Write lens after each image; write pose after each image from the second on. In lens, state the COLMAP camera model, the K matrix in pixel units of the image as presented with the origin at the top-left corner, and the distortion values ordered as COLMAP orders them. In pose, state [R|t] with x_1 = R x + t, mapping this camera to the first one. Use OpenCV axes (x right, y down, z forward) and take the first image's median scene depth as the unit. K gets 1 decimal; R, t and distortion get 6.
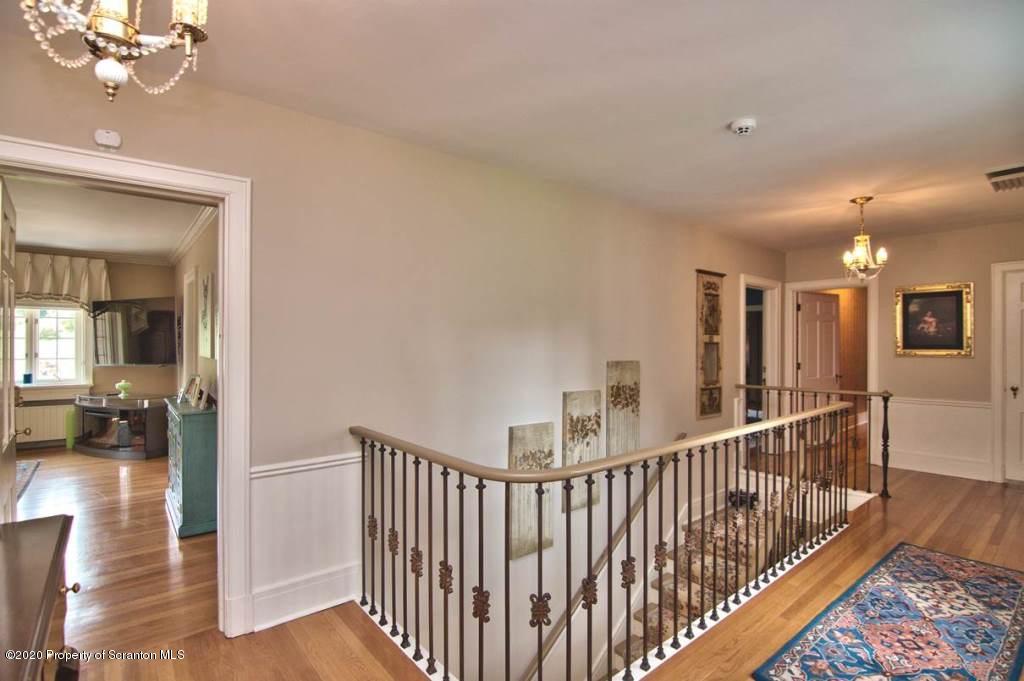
lens RADIAL K [[491.0, 0, 511.3], [0, 491.0, 335.8], [0, 0, 1]] dist [-0.016575, -0.004559]
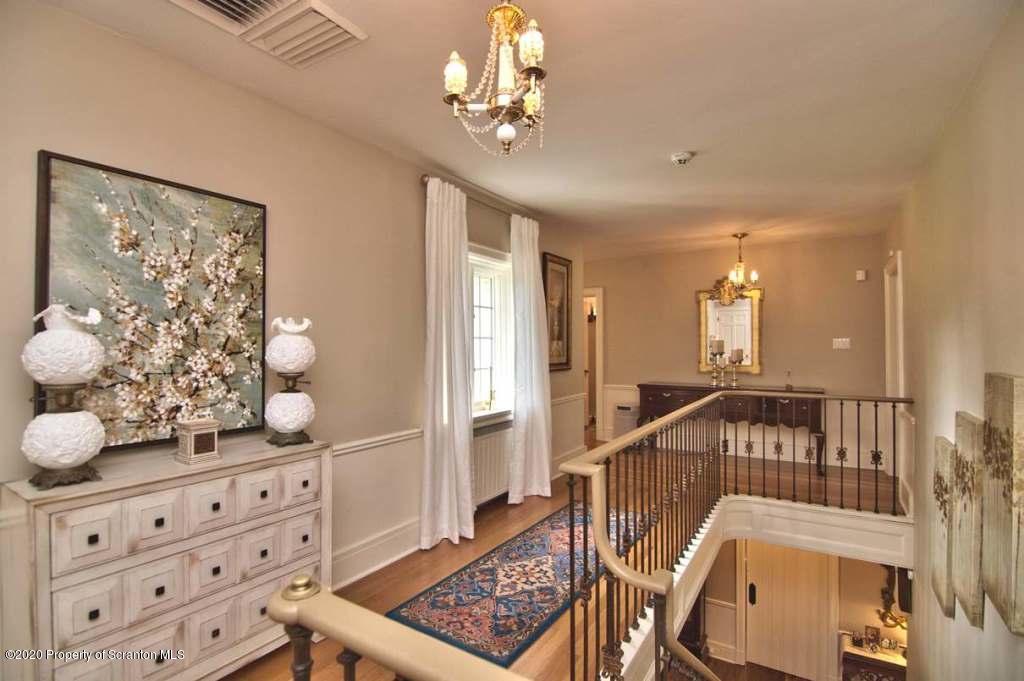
lens RADIAL K [[491.0, 0, 518.1], [0, 491.0, 348.1], [0, 0, 1]] dist [-0.016575, -0.004559]
pose [[-0.944725, 0.004424, -0.327835, 0.941116], [0.005220, 0.999985, -0.001548, 0.026742], [0.327823, -0.003174, -0.944734, 1.507085]]
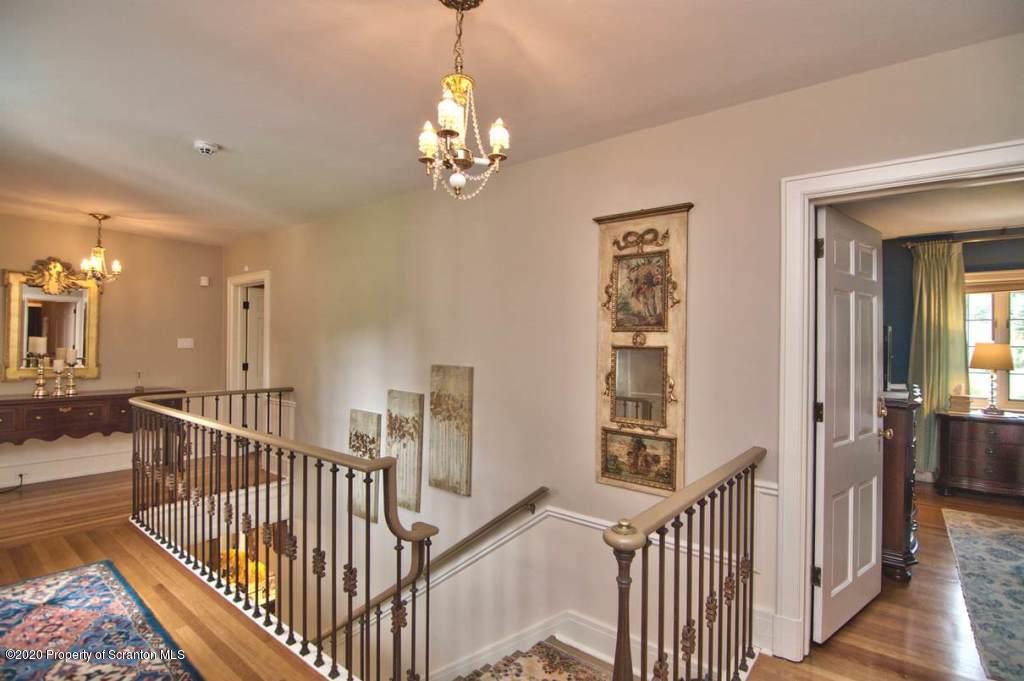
lens RADIAL K [[491.0, 0, 515.7], [0, 491.0, 338.6], [0, 0, 1]] dist [-0.016575, -0.004559]
pose [[0.215465, -0.012254, -0.976435, 1.287061], [-0.002036, 0.999913, -0.012998, 0.017783], [0.976509, 0.004788, 0.215421, 1.097839]]
